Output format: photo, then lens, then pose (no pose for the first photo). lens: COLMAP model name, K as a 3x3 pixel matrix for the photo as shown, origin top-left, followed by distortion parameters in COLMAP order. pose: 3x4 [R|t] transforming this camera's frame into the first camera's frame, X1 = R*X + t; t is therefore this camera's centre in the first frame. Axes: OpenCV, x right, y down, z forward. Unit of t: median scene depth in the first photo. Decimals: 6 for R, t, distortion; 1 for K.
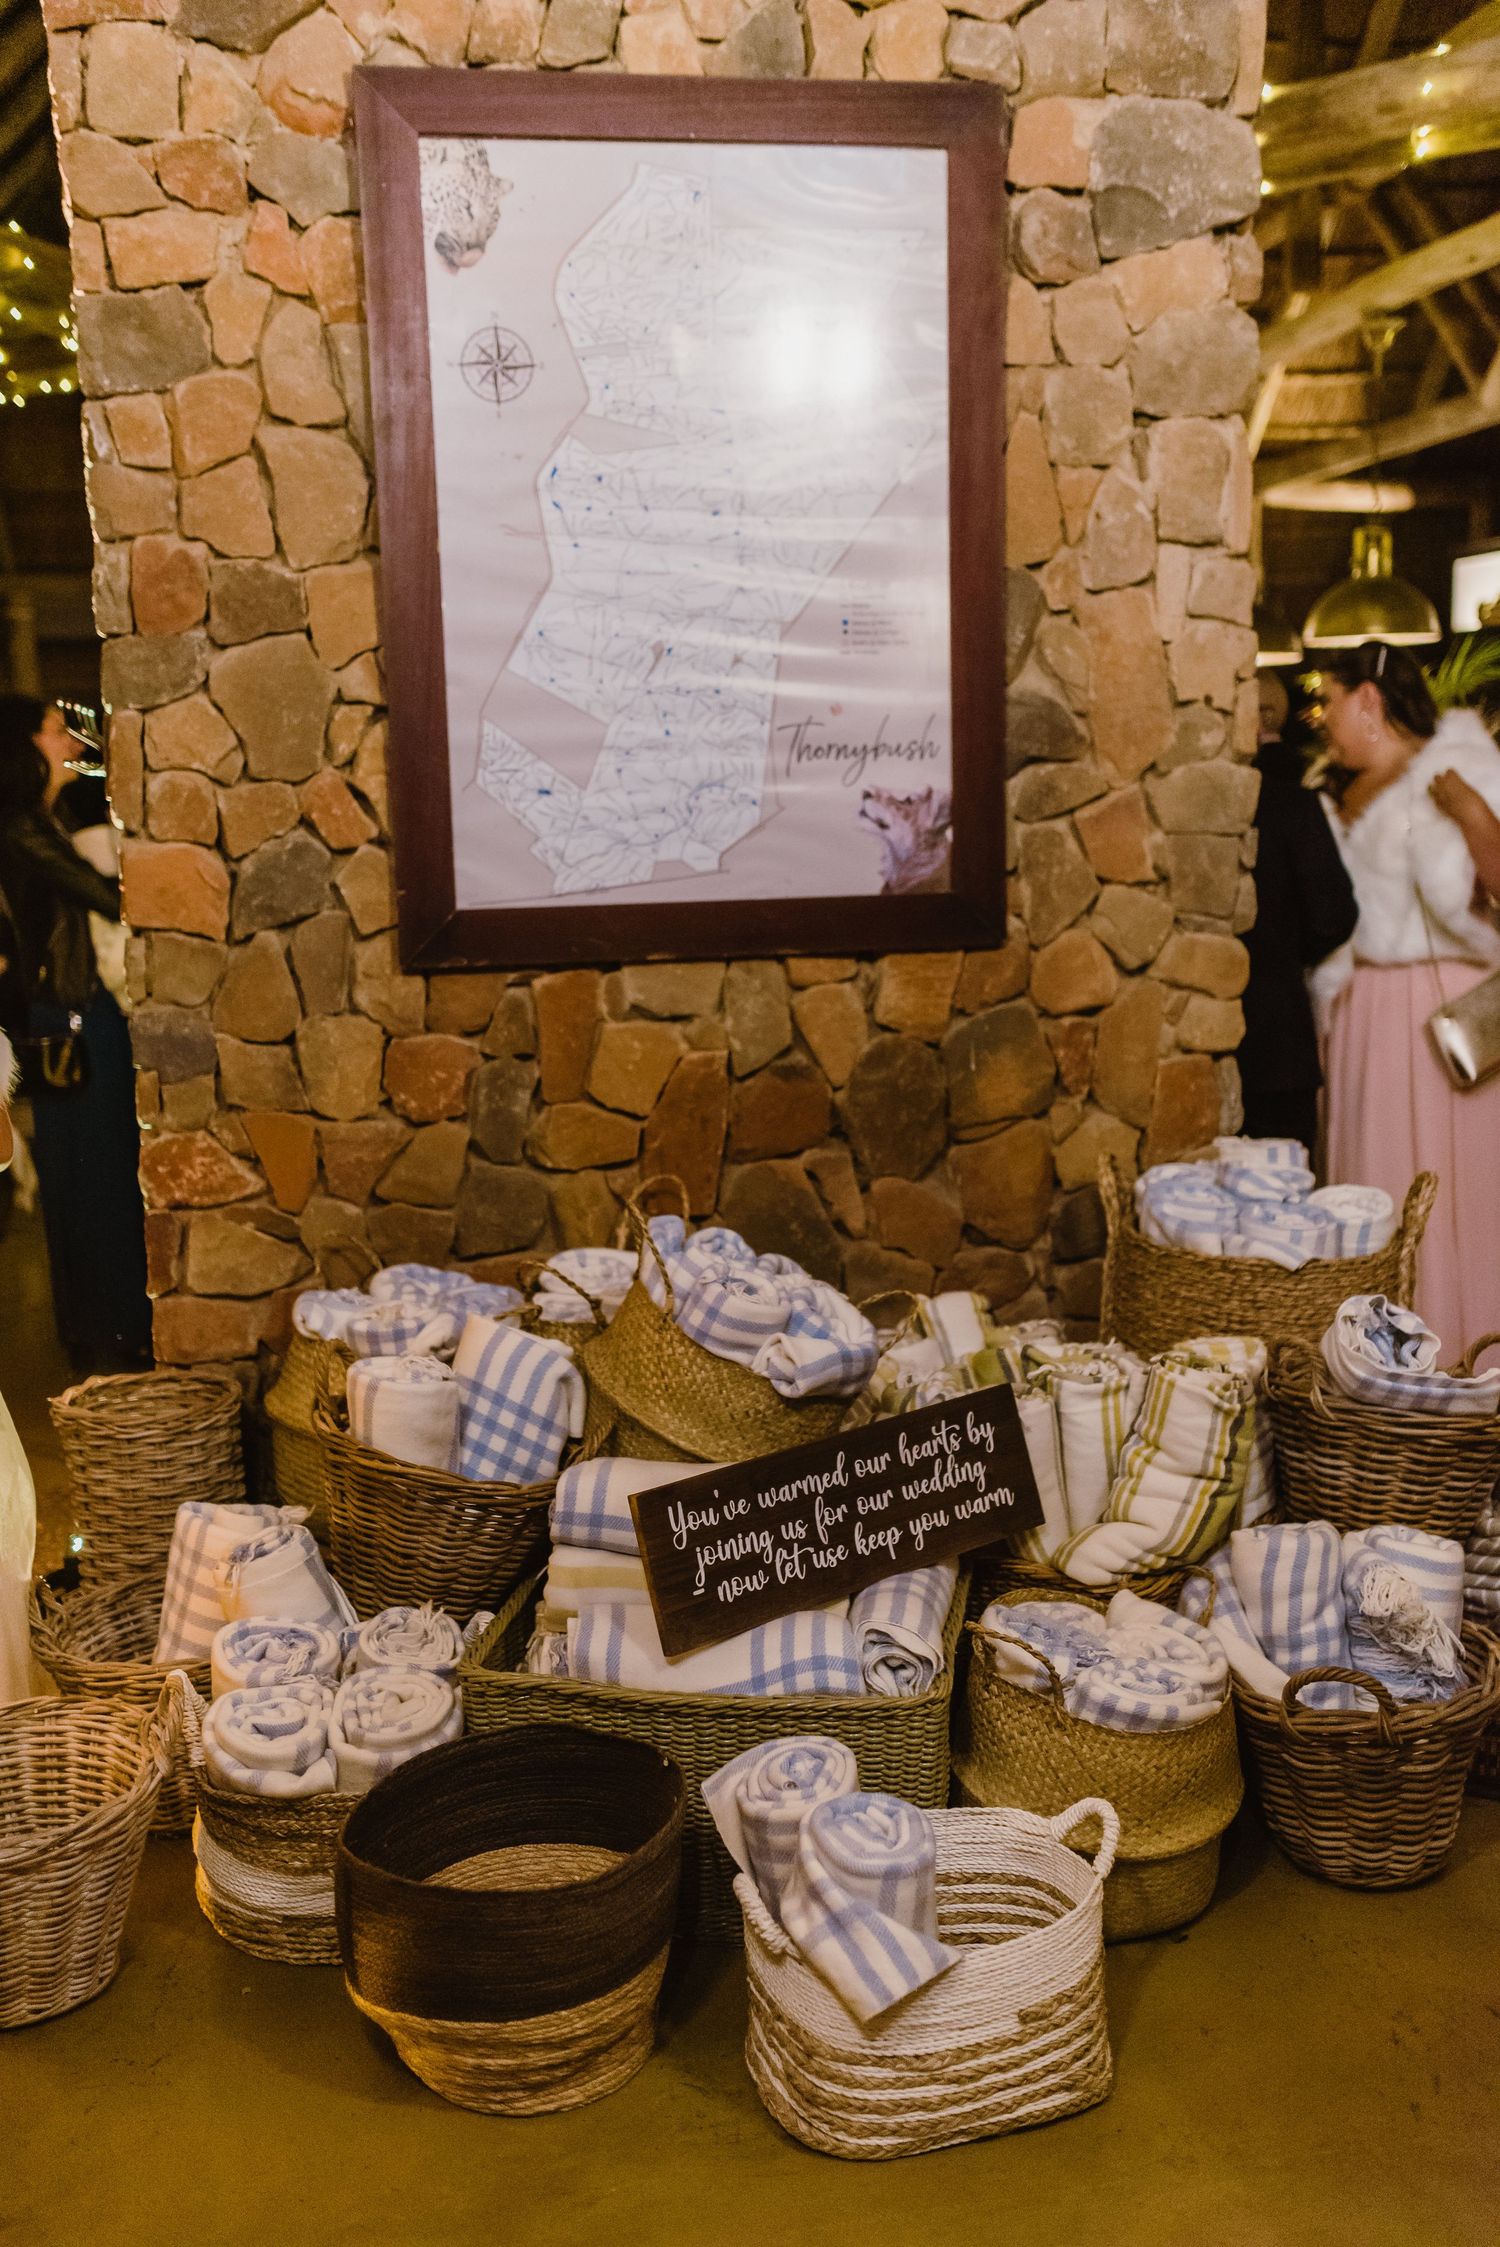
lens RADIAL K [[2169.5, 0, 744.8], [0, 2169.5, 1123.4], [0, 0, 1]] dist [0.036294, 0.000000]
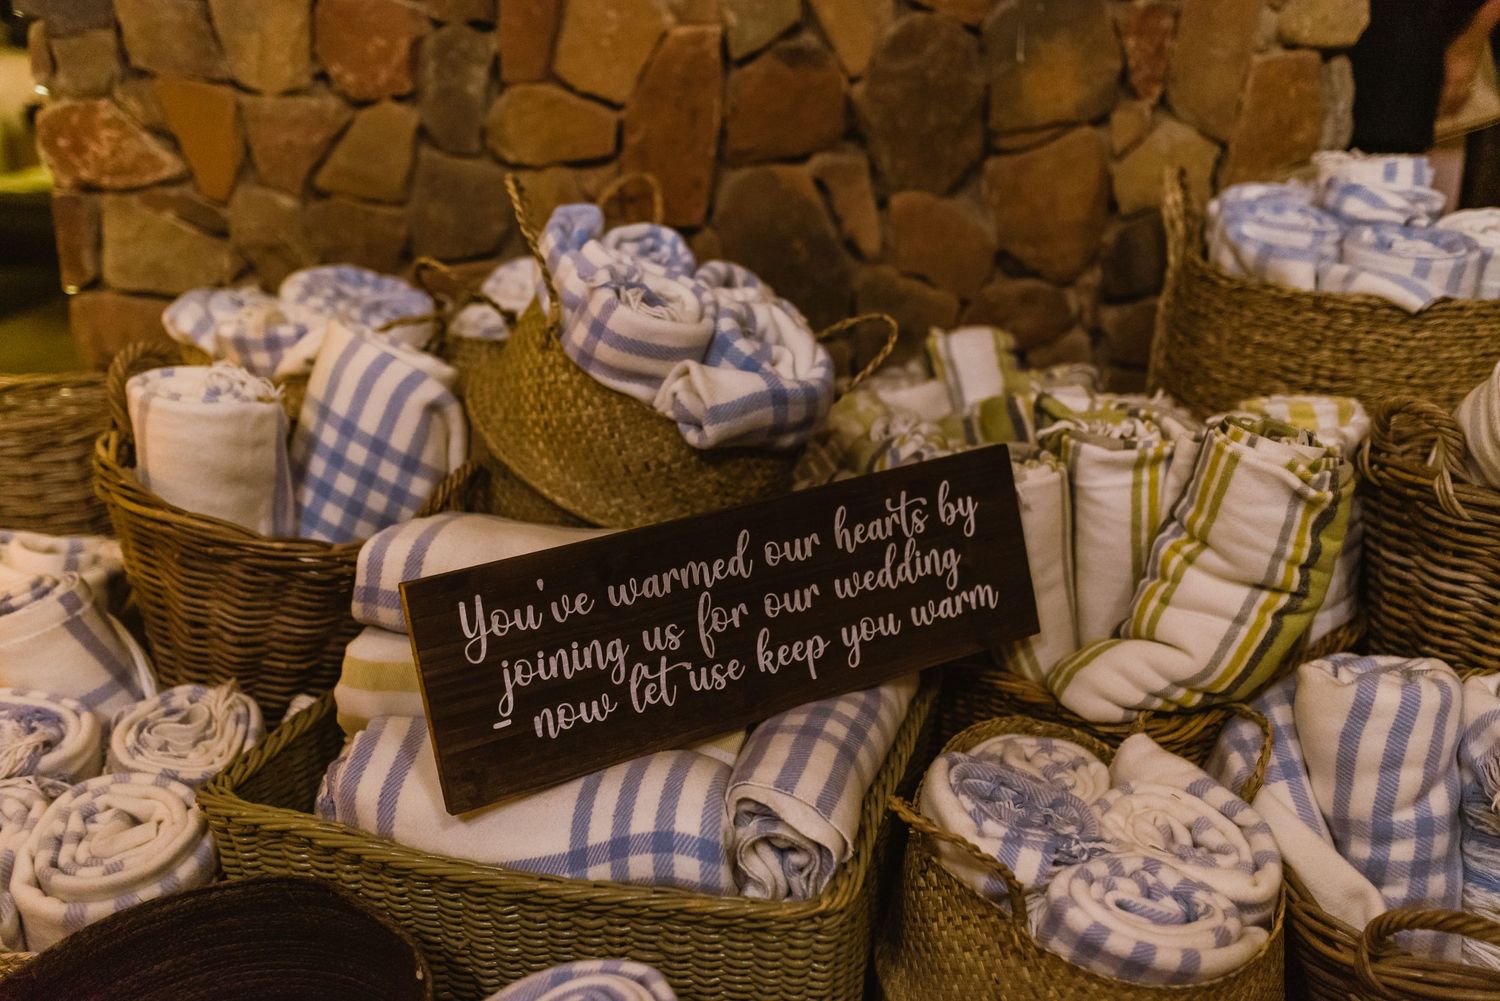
lens RADIAL K [[1448.2, 0, 745.1], [0, 1448.2, 499.9], [0, 0, 1]] dist [0.036294, 0.000000]
pose [[0.991217, 0.058846, -0.118432, 0.091954], [-0.036436, 0.982403, 0.183185, 0.050525], [0.127128, -0.177261, 0.975919, 0.497036]]
